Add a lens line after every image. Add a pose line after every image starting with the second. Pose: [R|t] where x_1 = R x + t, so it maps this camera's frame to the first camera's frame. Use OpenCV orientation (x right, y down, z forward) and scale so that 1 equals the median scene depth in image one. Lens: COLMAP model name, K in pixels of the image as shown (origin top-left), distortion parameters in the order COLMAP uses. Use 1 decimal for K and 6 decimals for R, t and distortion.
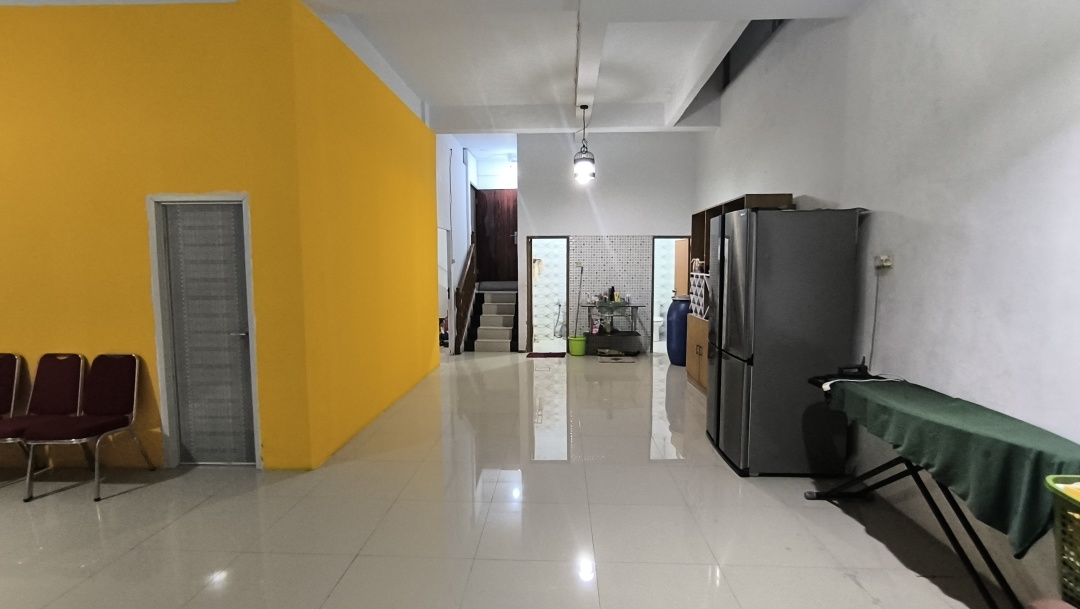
lens RADIAL K [[502.7, 0, 540.0], [0, 502.7, 304.5], [0, 0, 1]] dist [-0.028831, 0.016673]
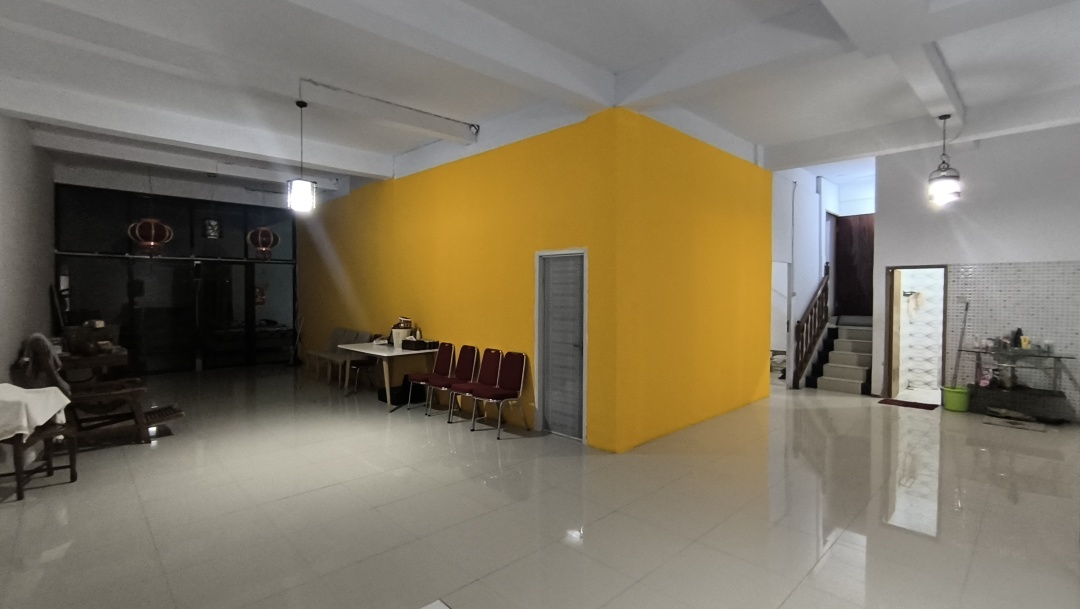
lens RADIAL K [[496.8, 0, 533.8], [0, 496.8, 307.5], [0, 0, 1]] dist [-0.047474, 0.031994]
pose [[0.723140, 0.027084, -0.690170, 0.125379], [-0.062315, 0.997714, -0.026139, -0.002230], [0.687885, 0.061910, 0.723175, -0.052973]]
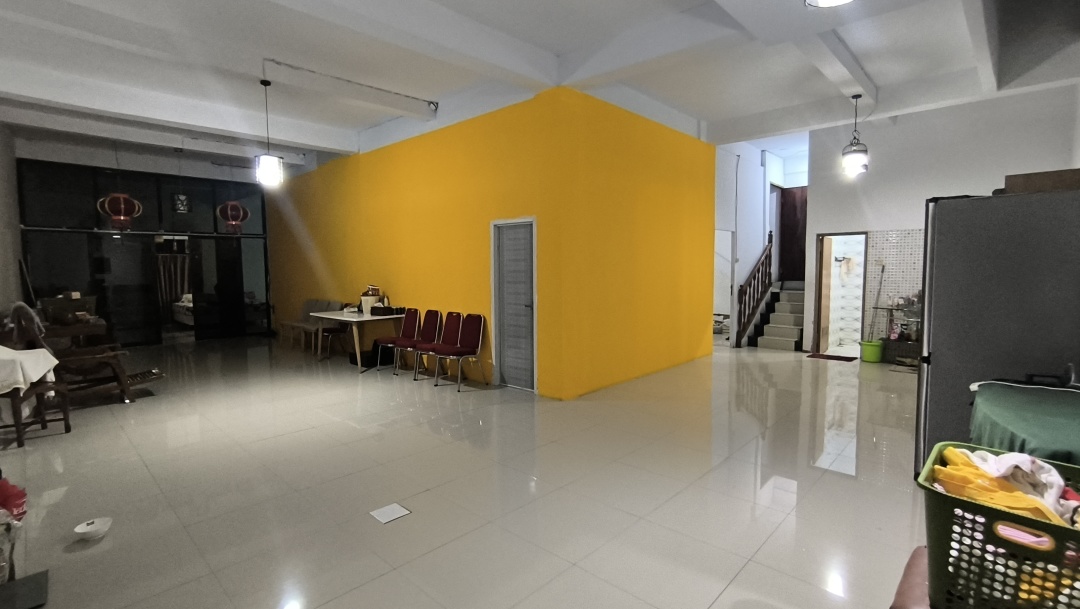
lens RADIAL K [[496.8, 0, 533.8], [0, 496.8, 307.5], [0, 0, 1]] dist [-0.047474, 0.031994]
pose [[0.753681, 0.049783, -0.655353, 0.195093], [-0.047957, 0.998635, 0.020709, 0.013811], [0.655489, 0.015821, 0.755039, -0.077818]]
